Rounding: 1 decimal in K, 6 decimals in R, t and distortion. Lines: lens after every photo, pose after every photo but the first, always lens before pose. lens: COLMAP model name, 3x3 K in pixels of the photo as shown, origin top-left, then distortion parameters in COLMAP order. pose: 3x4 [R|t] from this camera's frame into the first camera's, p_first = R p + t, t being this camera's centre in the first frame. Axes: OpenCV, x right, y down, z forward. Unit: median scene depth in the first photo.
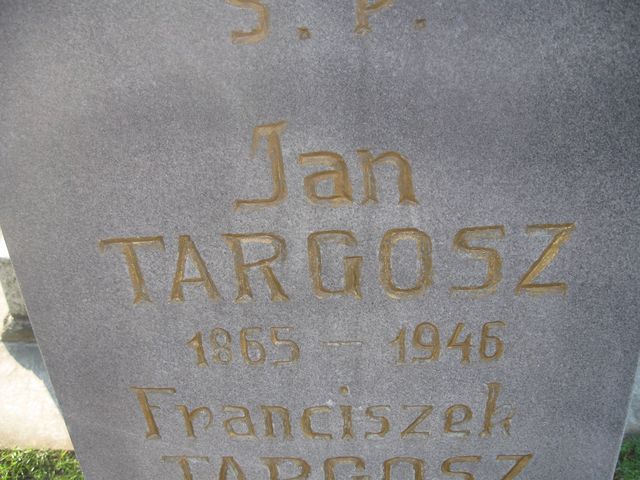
lens RADIAL K [[662.7, 0, 322.4], [0, 662.7, 239.1], [0, 0, 1]] dist [-0.123742, 0.000000]
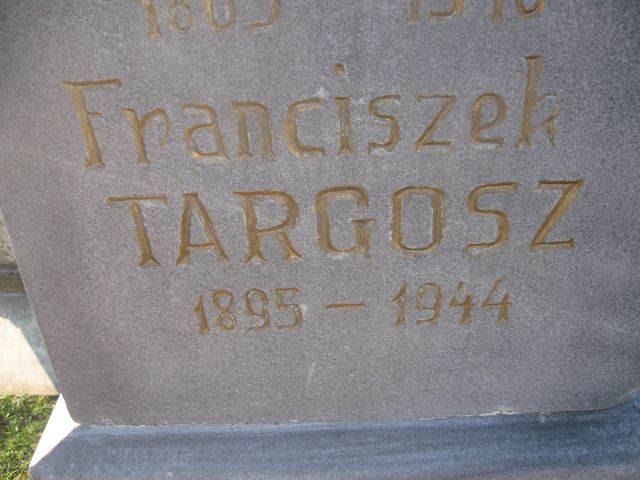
lens RADIAL K [[662.7, 0, 322.8], [0, 662.7, 239.8], [0, 0, 1]] dist [-0.123742, 0.000000]
pose [[0.999769, -0.016147, 0.014160, -0.000922], [0.015975, 0.999798, 0.012202, 0.397389], [-0.014354, -0.011973, 0.999825, 0.223591]]
